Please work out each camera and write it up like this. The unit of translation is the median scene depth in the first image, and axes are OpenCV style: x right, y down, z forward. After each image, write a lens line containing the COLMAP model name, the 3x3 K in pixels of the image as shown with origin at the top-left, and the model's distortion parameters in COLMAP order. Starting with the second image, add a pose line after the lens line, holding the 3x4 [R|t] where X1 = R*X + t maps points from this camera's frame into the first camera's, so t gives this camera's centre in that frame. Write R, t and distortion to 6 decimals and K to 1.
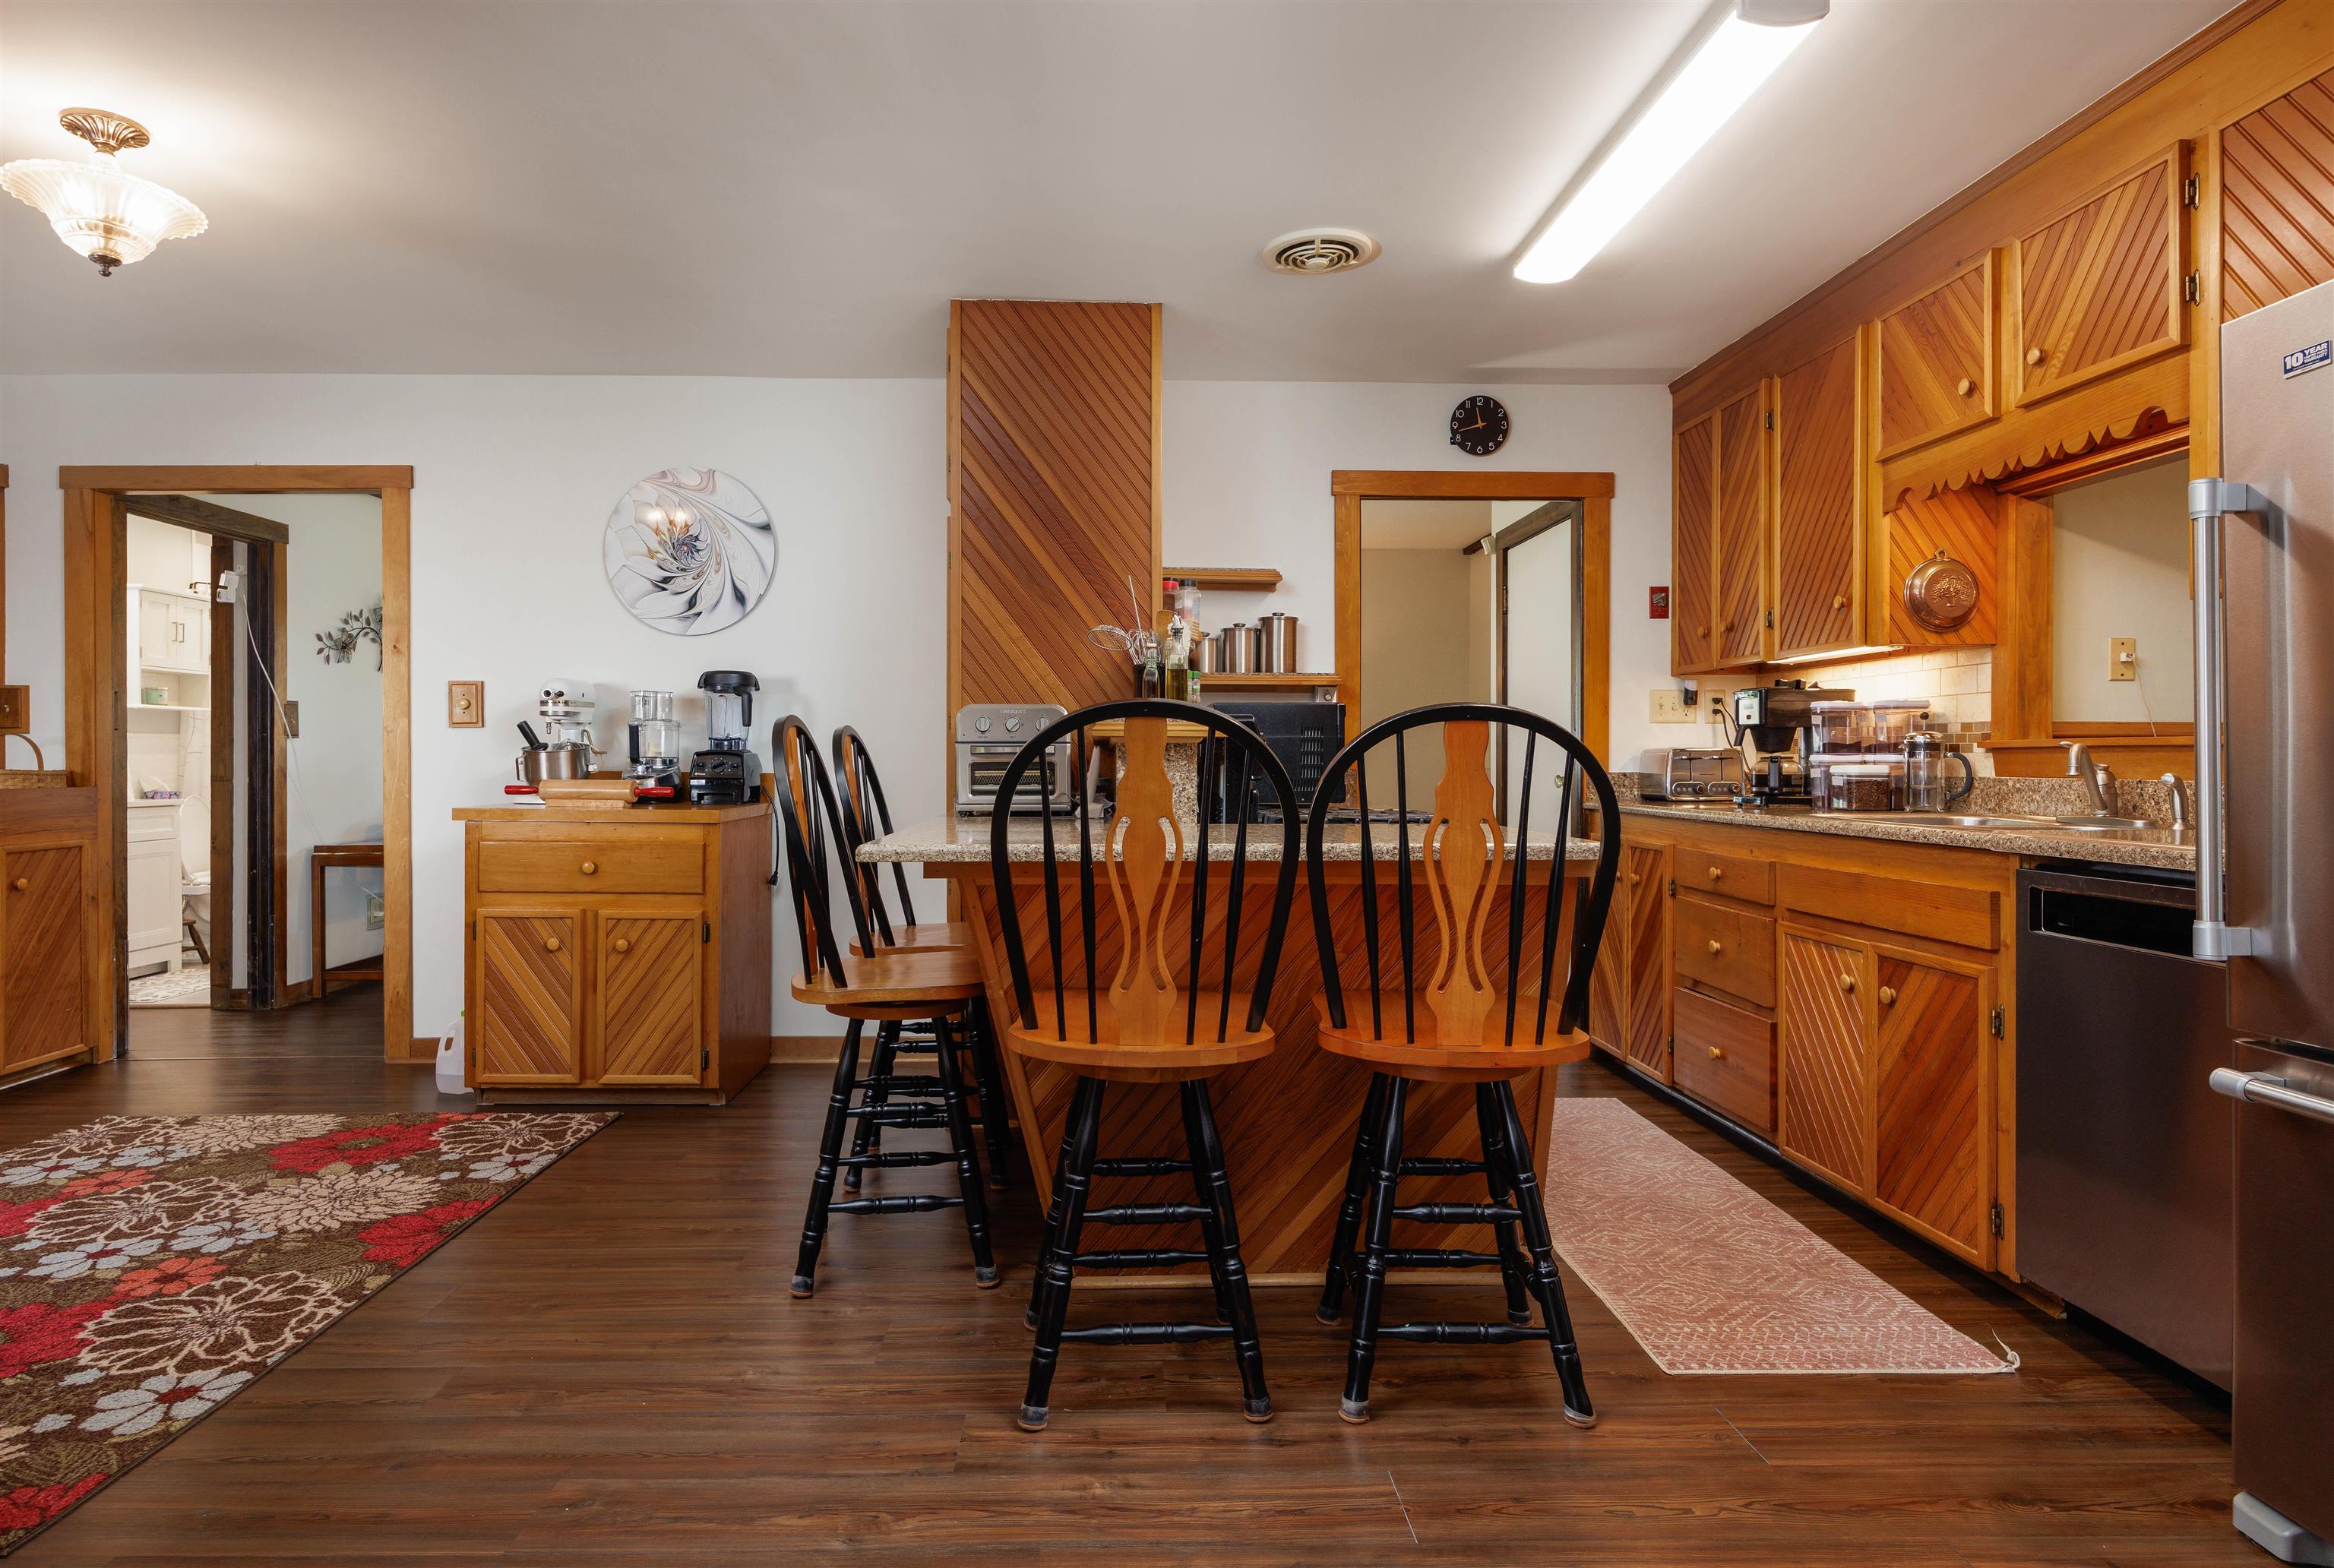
lens RADIAL K [[1308.3, 0, 1149.4], [0, 1308.3, 767.1], [0, 0, 1]] dist [-0.000554, -0.003117]
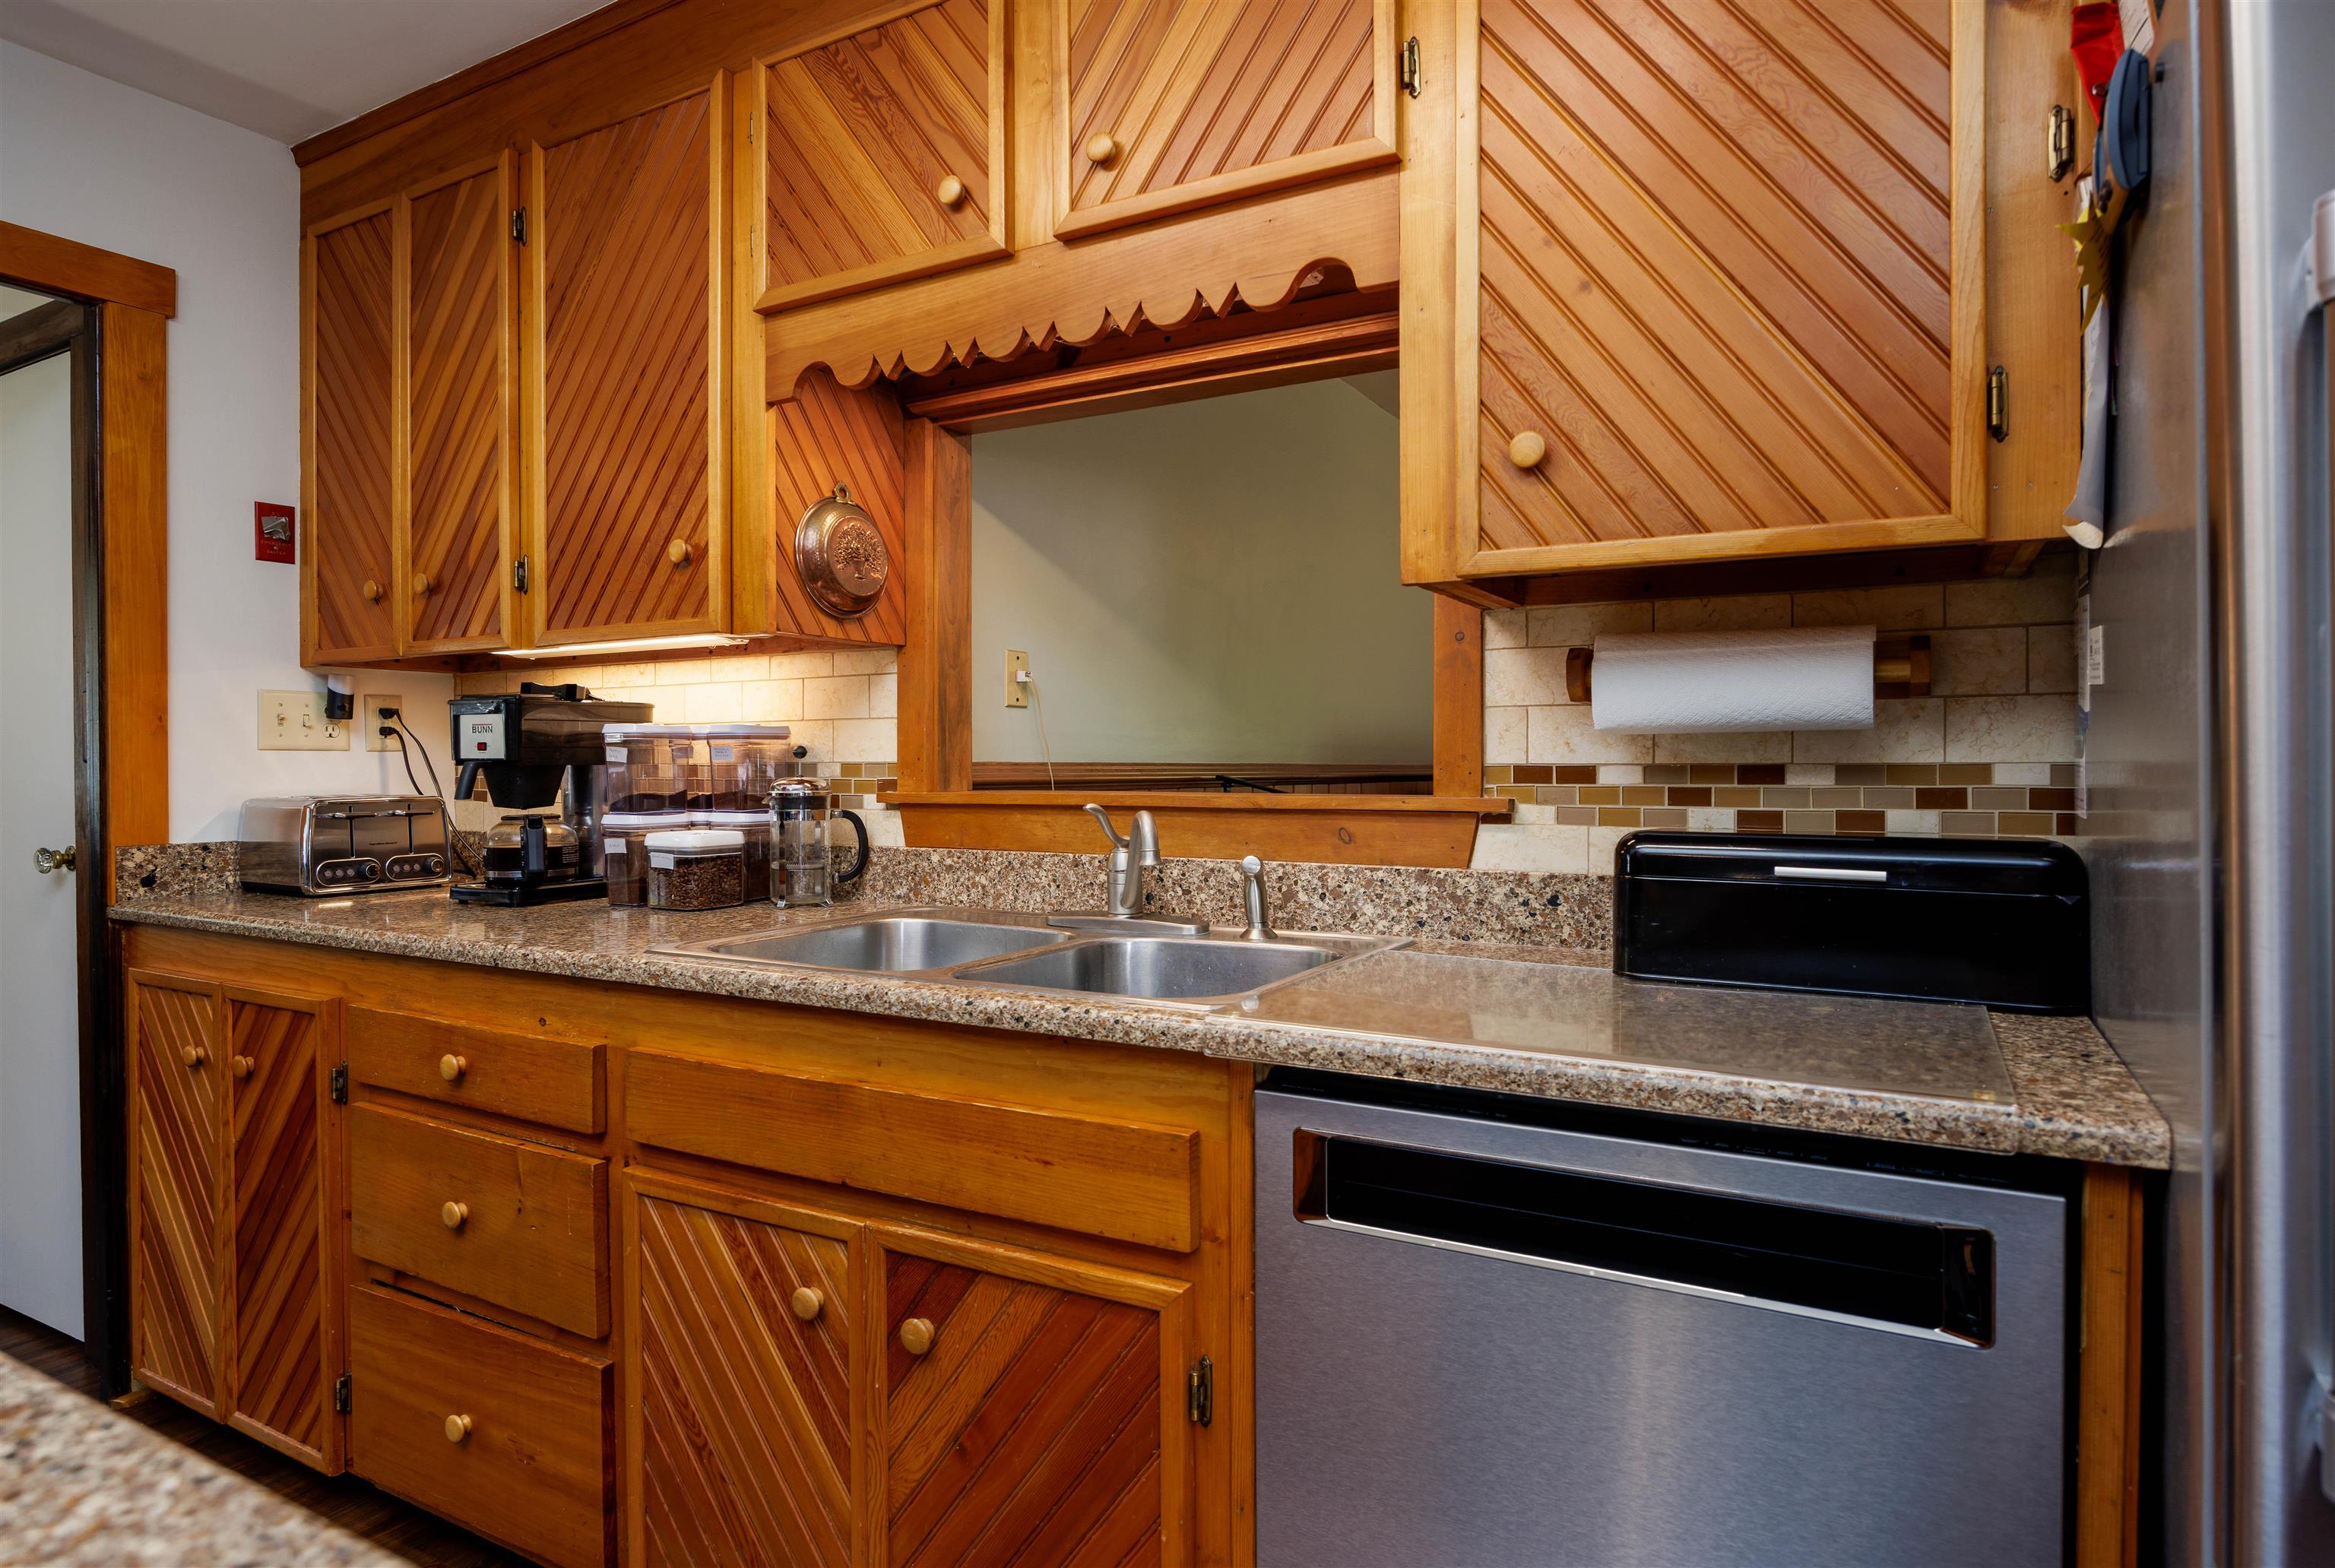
lens RADIAL K [[1169.6, 0, 1151.3], [0, 1169.6, 763.9], [0, 0, 1]] dist [-0.013860, 0.000519]
pose [[0.485551, -0.007994, 0.874172, 0.190517], [0.011576, 0.999929, 0.002714, -0.033979], [-0.874132, 0.008801, 0.485610, 0.597540]]
